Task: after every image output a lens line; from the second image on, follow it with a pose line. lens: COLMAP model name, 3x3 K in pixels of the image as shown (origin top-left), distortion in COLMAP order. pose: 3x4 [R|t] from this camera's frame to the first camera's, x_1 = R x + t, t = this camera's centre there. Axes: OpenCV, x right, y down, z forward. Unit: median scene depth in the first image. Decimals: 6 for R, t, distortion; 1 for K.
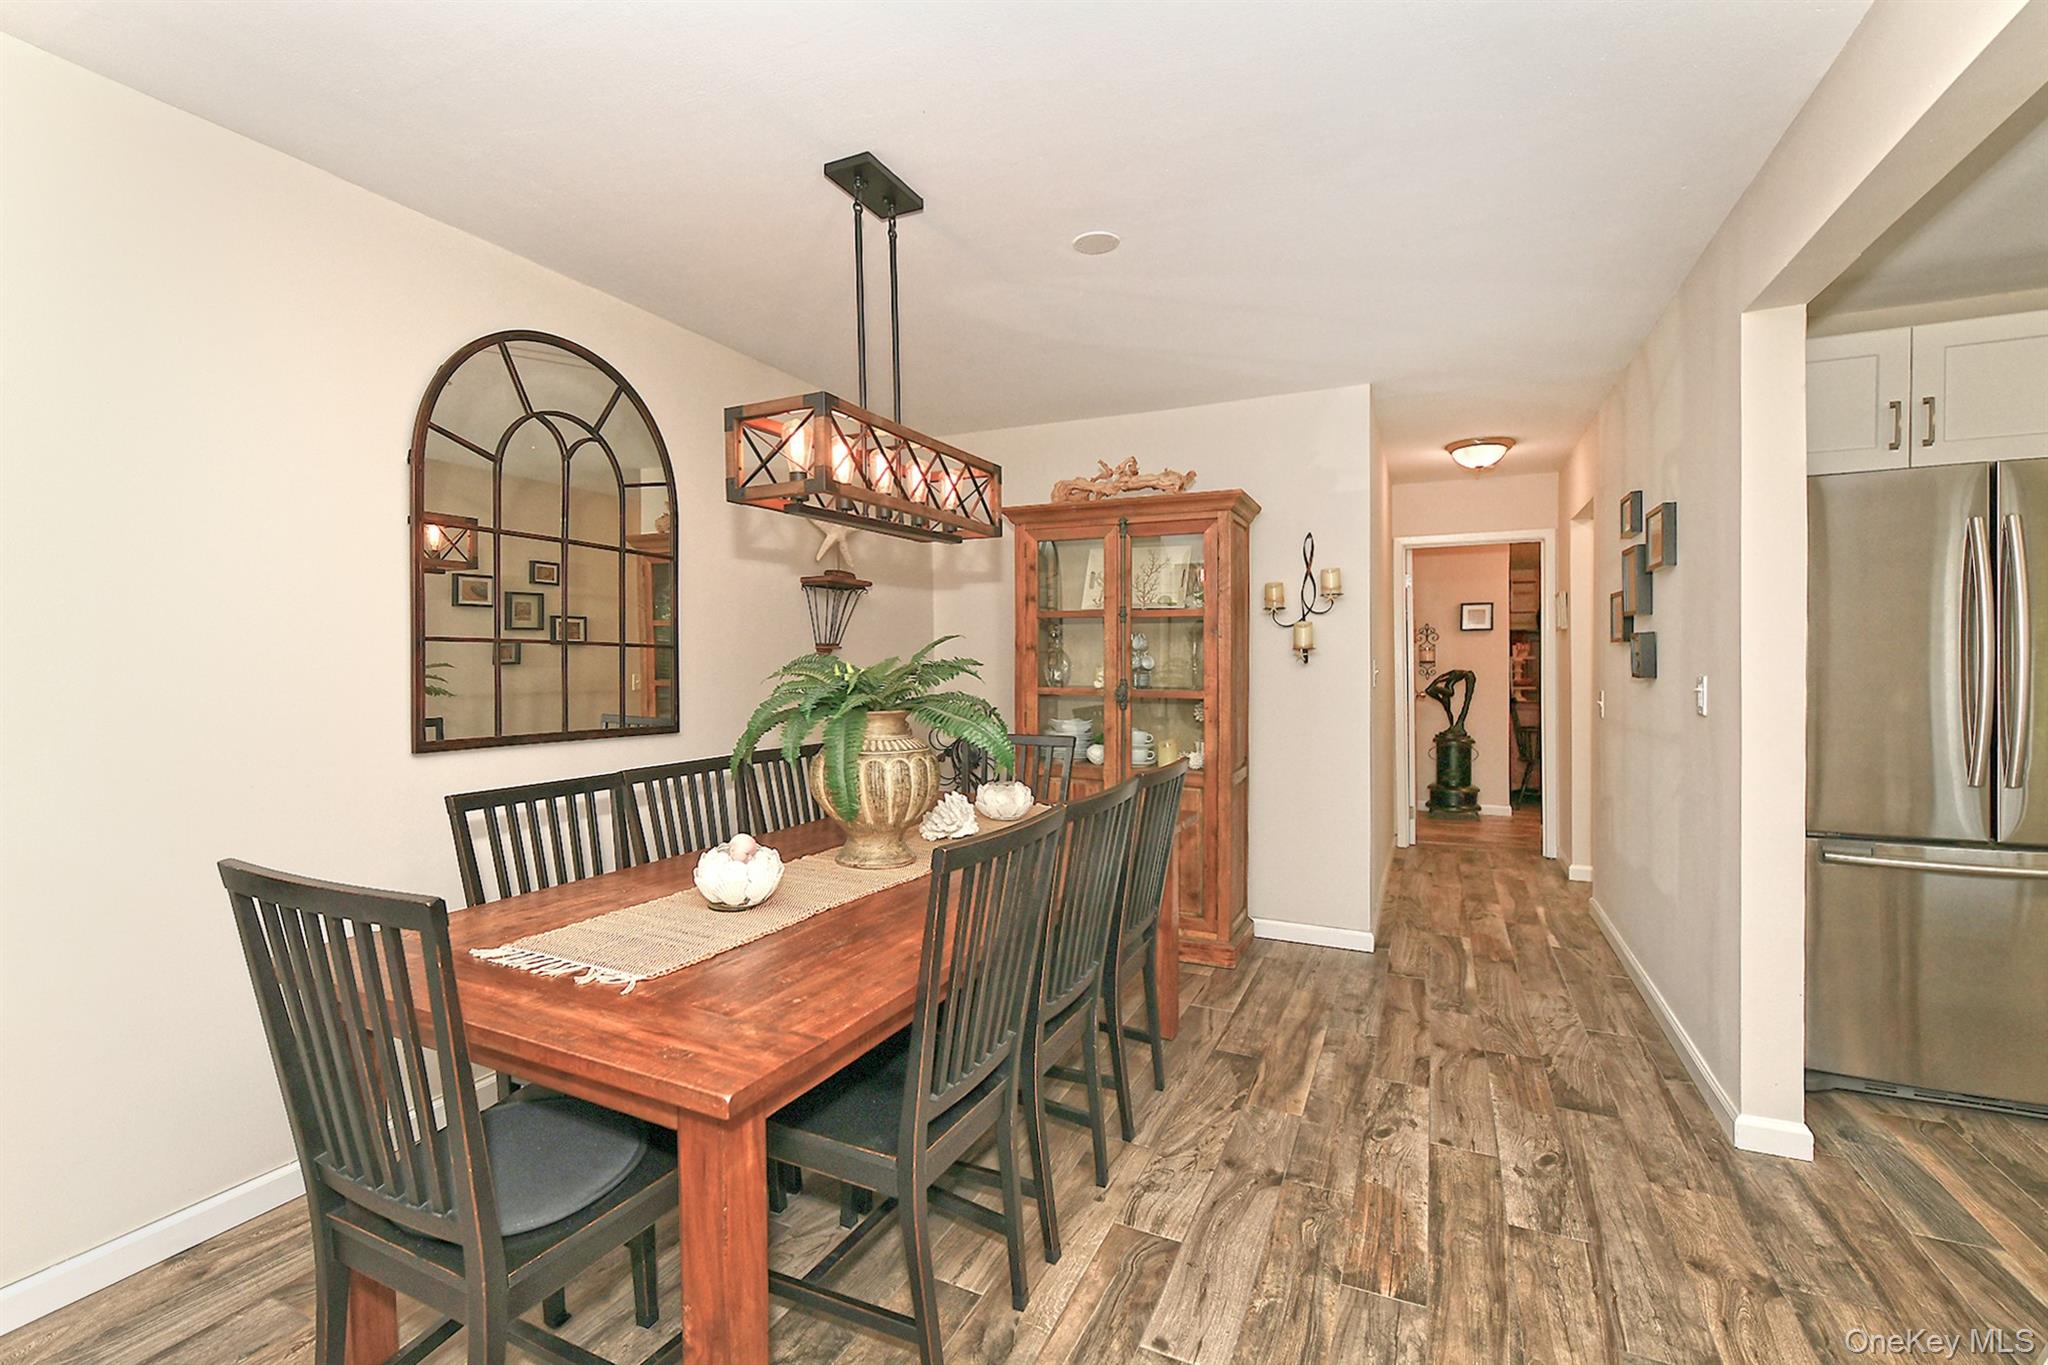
lens RADIAL K [[959.4, 0, 950.7], [0, 959.4, 708.1], [0, 0, 1]] dist [-0.003682, -0.000927]
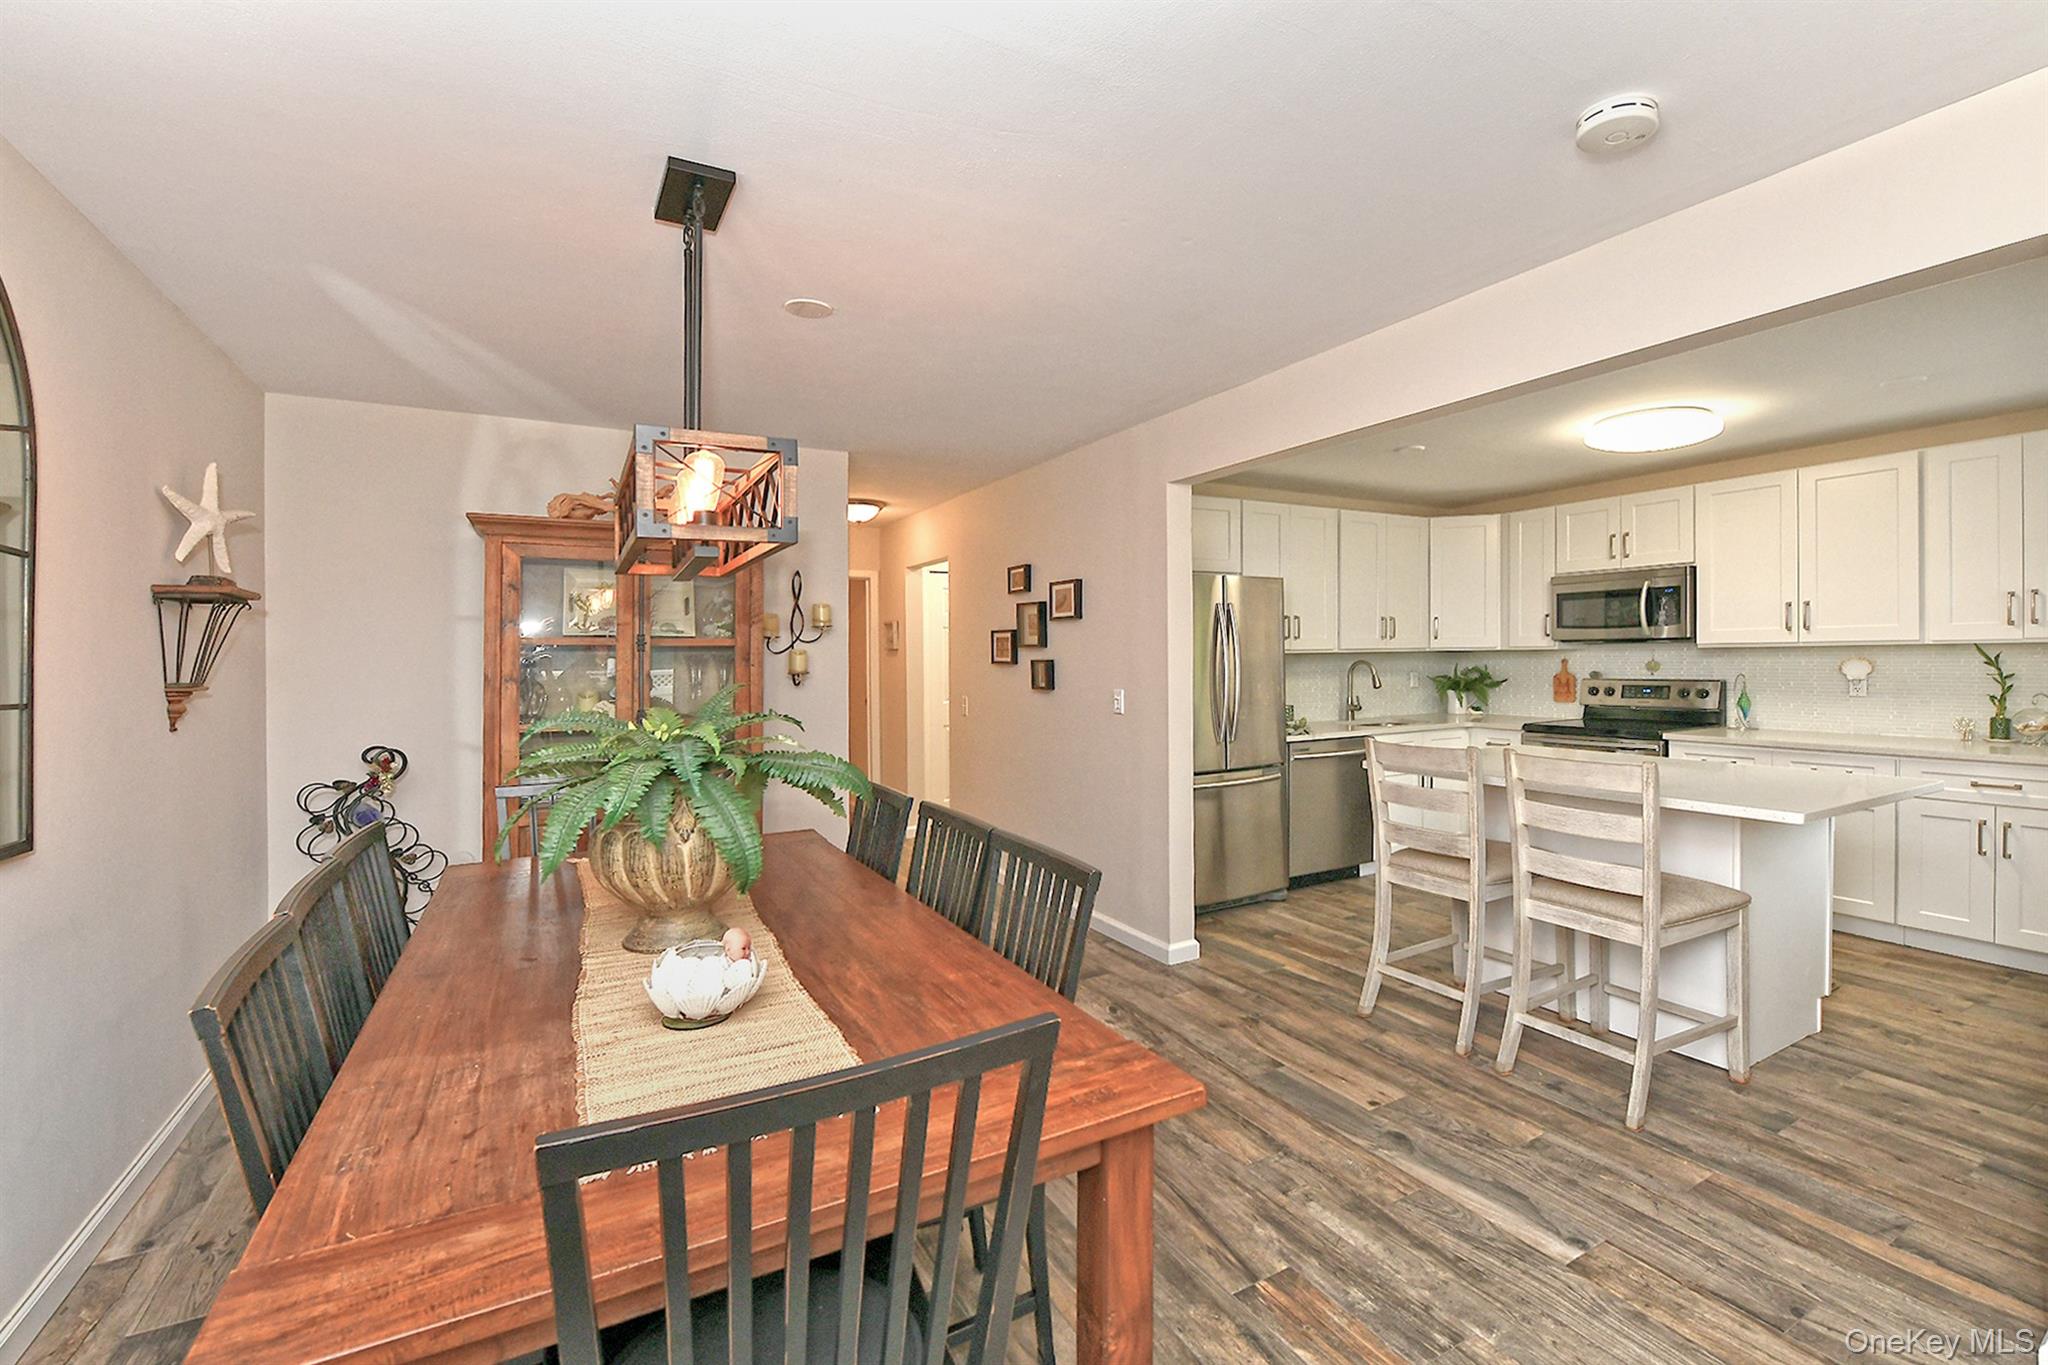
lens RADIAL K [[896.9, 0, 1126.2], [0, 896.9, 699.3], [0, 0, 1]] dist [-0.004056, -0.000970]
pose [[0.523019, -0.051984, 0.850734, -0.617186], [0.059949, 0.997910, 0.024121, -0.063612], [-0.850210, 0.038384, 0.525043, 0.227157]]
